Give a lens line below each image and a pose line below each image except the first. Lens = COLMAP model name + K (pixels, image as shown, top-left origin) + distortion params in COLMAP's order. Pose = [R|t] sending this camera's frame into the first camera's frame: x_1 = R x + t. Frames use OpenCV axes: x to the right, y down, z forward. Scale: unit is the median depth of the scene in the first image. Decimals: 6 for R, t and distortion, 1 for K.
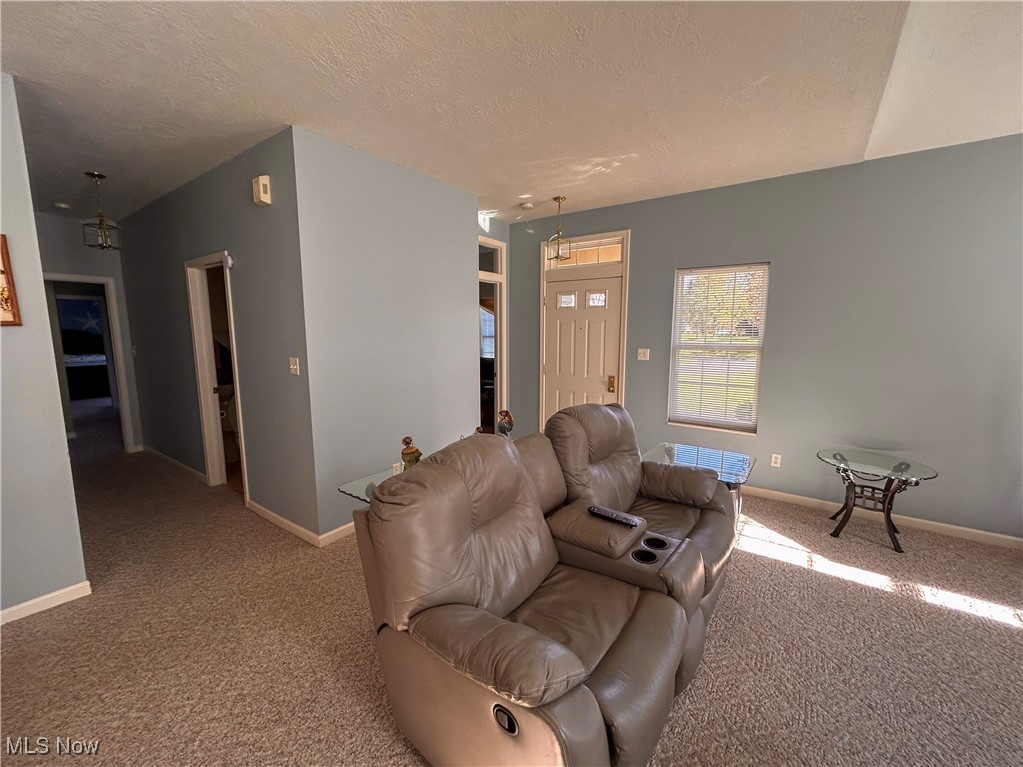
lens RADIAL K [[414.1, 0, 509.9], [0, 414.1, 383.2], [0, 0, 1]] dist [-0.000331, 0.000158]
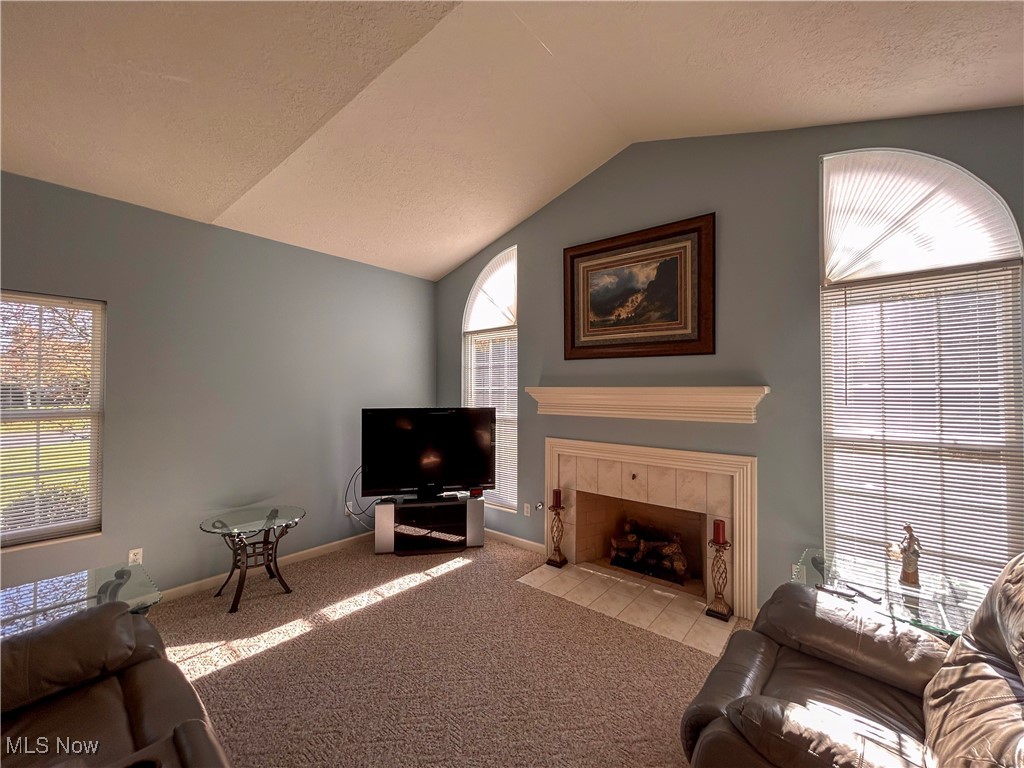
lens RADIAL K [[414.5, 0, 510.4], [0, 414.5, 383.7], [0, 0, 1]] dist [-0.000331, 0.000158]
pose [[0.075203, 0.019067, 0.996986, -0.087261], [0.133770, 0.990587, -0.029035, -0.019726], [-0.988155, 0.135551, 0.071944, 0.240584]]
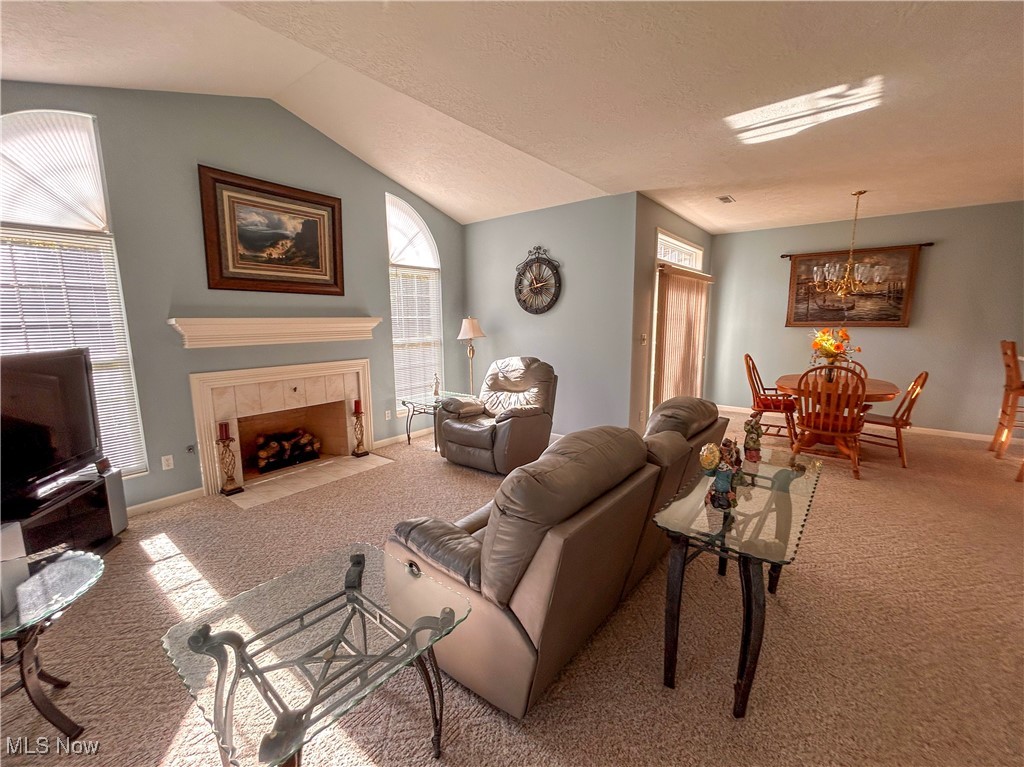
lens RADIAL K [[426.7, 0, 509.3], [0, 426.7, 382.8], [0, 0, 1]] dist [-0.002291, -0.000028]
pose [[-0.998796, 0.001066, 0.049046, 0.216724], [0.015045, 0.958241, 0.285565, -0.166384], [-0.046693, 0.285959, -0.957104, 1.246099]]
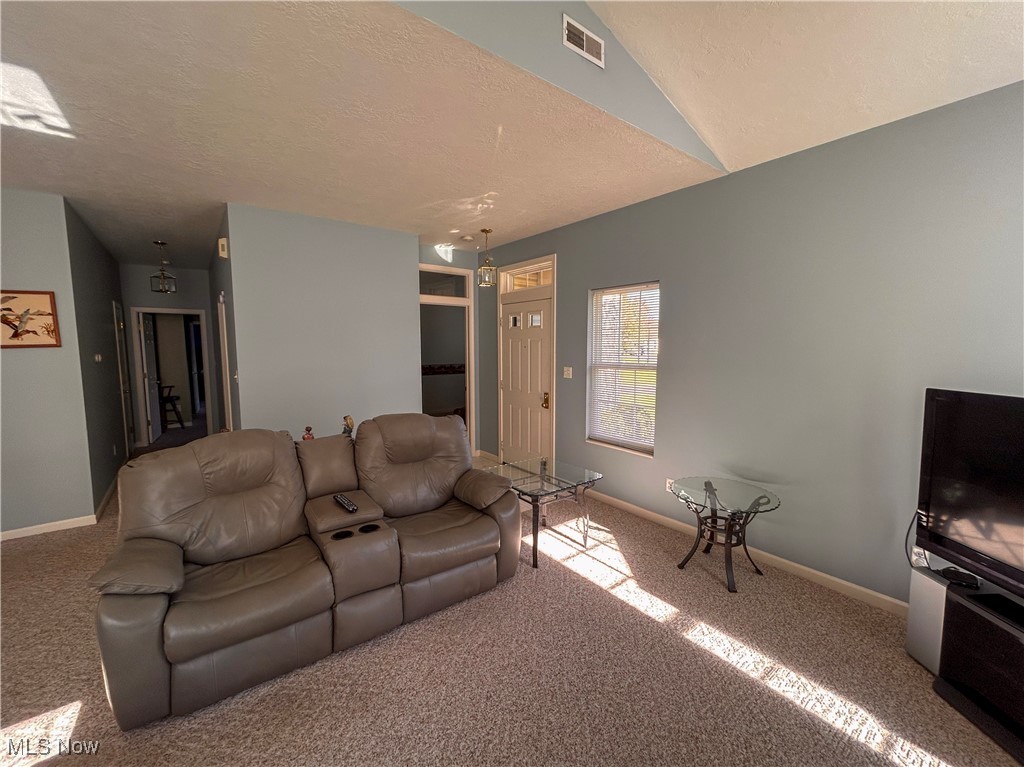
lens RADIAL K [[414.5, 0, 510.4], [0, 414.5, 383.2], [0, 0, 1]] dist [-0.000331, 0.000158]
pose [[0.959132, 0.025187, -0.281837, 0.618295], [-0.036235, 0.998763, -0.034057, -0.004004], [0.280631, 0.042878, 0.958858, -0.032287]]
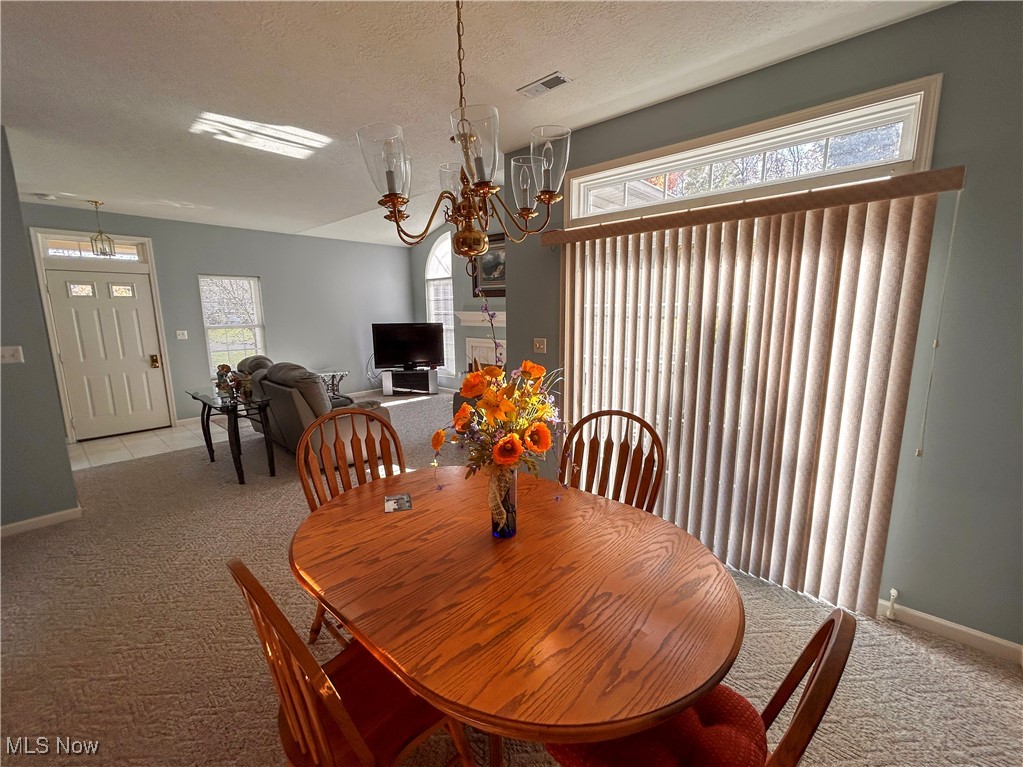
lens RADIAL K [[426.3, 0, 508.8], [0, 426.3, 382.8], [0, 0, 1]] dist [-0.002291, -0.000028]
pose [[0.114999, -0.166089, 0.979382, -1.203834], [0.143021, 0.978419, 0.149132, 0.035726], [-0.983016, 0.122922, 0.136272, -0.265881]]
